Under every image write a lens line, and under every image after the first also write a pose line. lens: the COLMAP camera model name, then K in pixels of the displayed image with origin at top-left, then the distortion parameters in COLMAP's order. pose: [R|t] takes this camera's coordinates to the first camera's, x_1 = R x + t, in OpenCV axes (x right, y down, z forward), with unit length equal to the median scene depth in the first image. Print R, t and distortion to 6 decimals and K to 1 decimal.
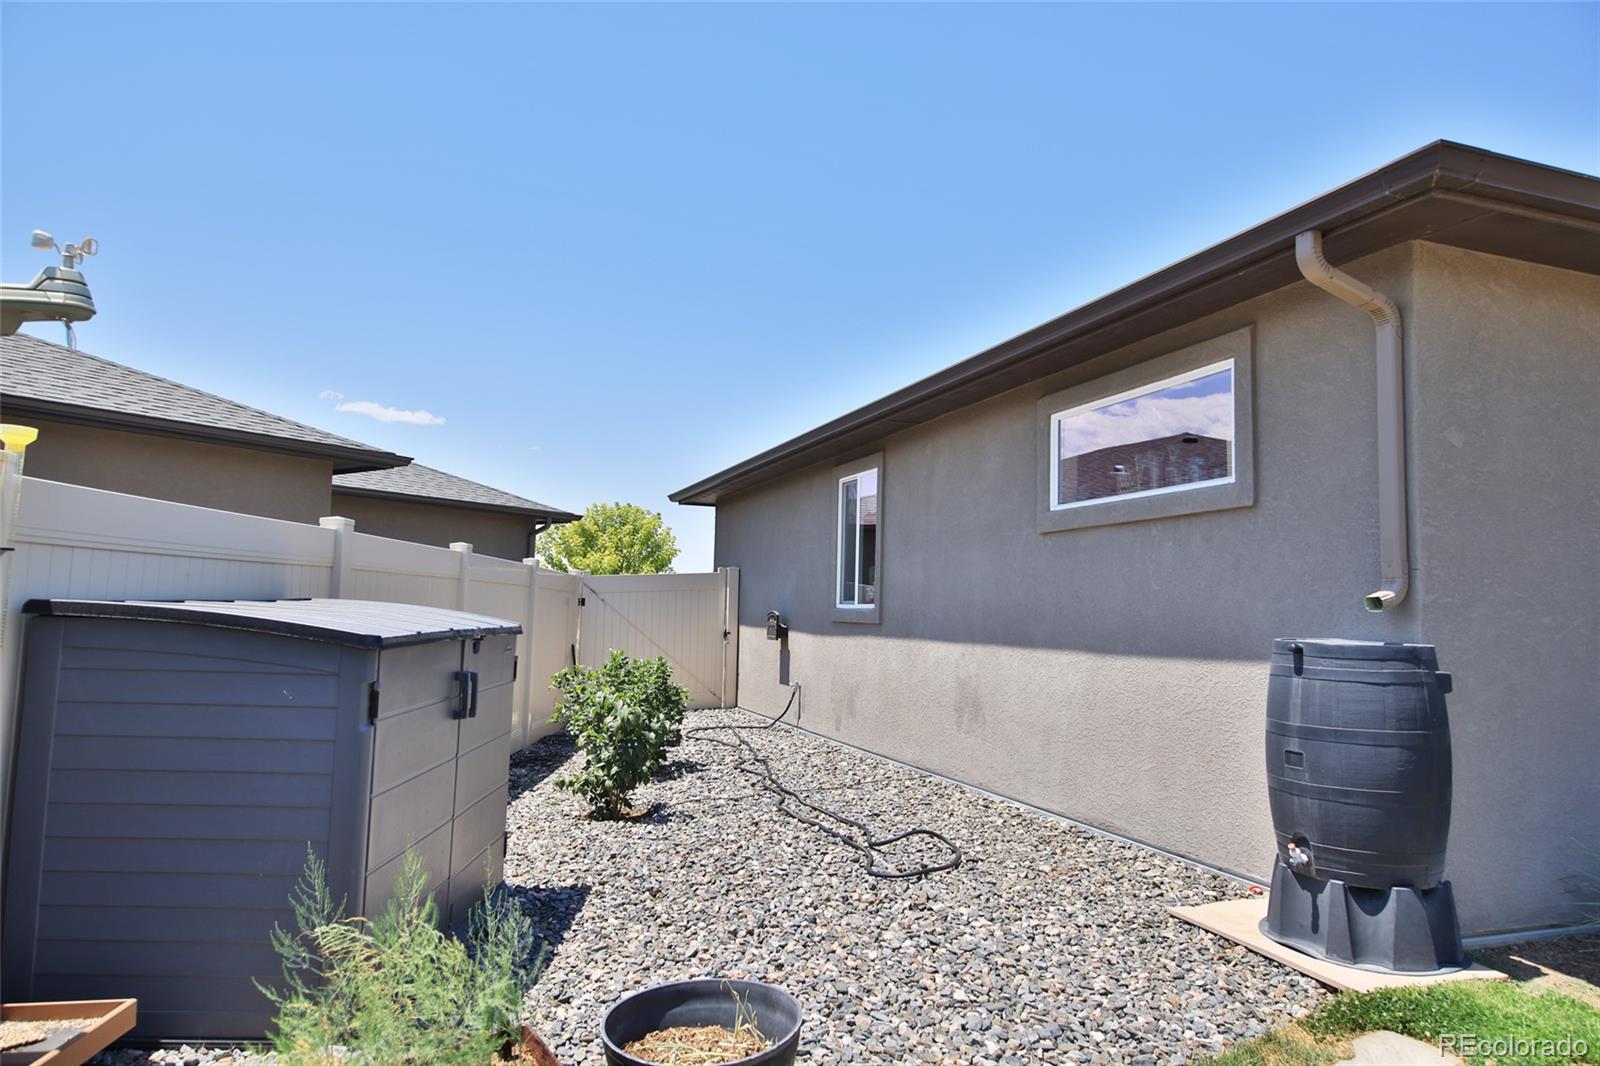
lens RADIAL K [[1014.5, 0, 800.0], [0, 1014.5, 533.0], [0, 0, 1]] dist [0.003496, 0.002108]
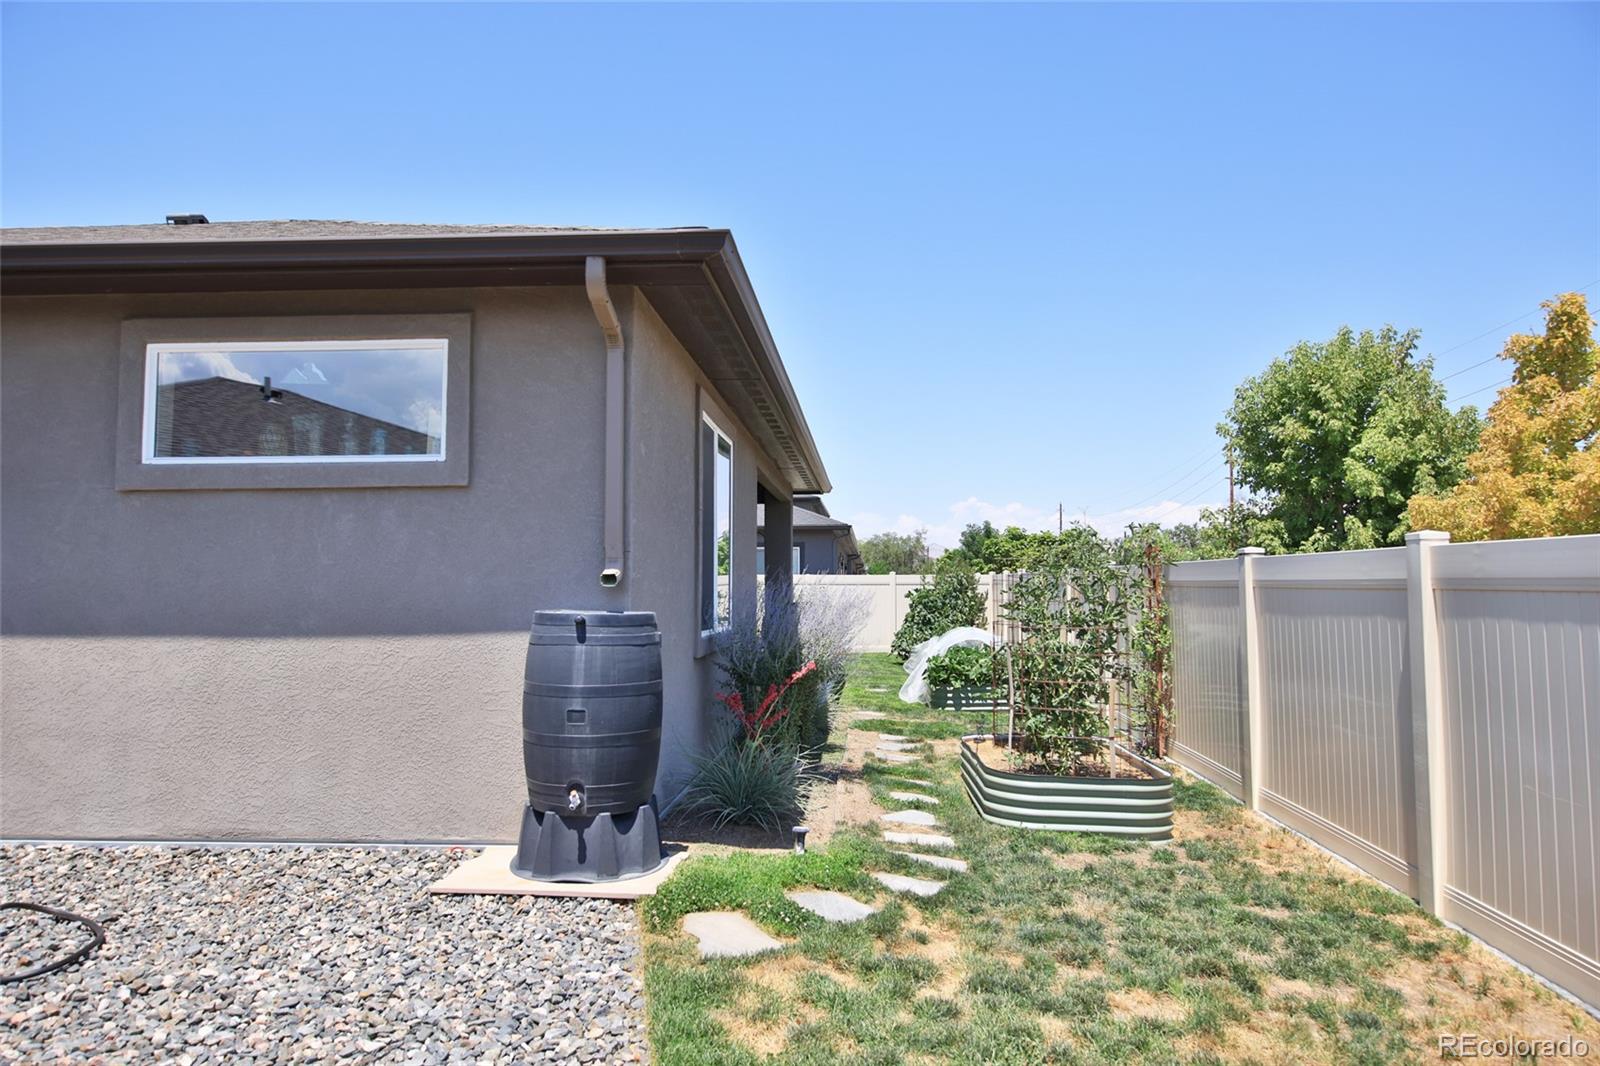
lens RADIAL K [[1014.5, 0, 800.0], [0, 1014.5, 533.0], [0, 0, 1]] dist [0.003496, 0.002108]
pose [[0.380406, 0.031123, 0.924296, -0.443610], [-0.063059, 0.997980, -0.007651, 0.009022], [-0.922667, -0.055374, 0.381600, 0.319567]]
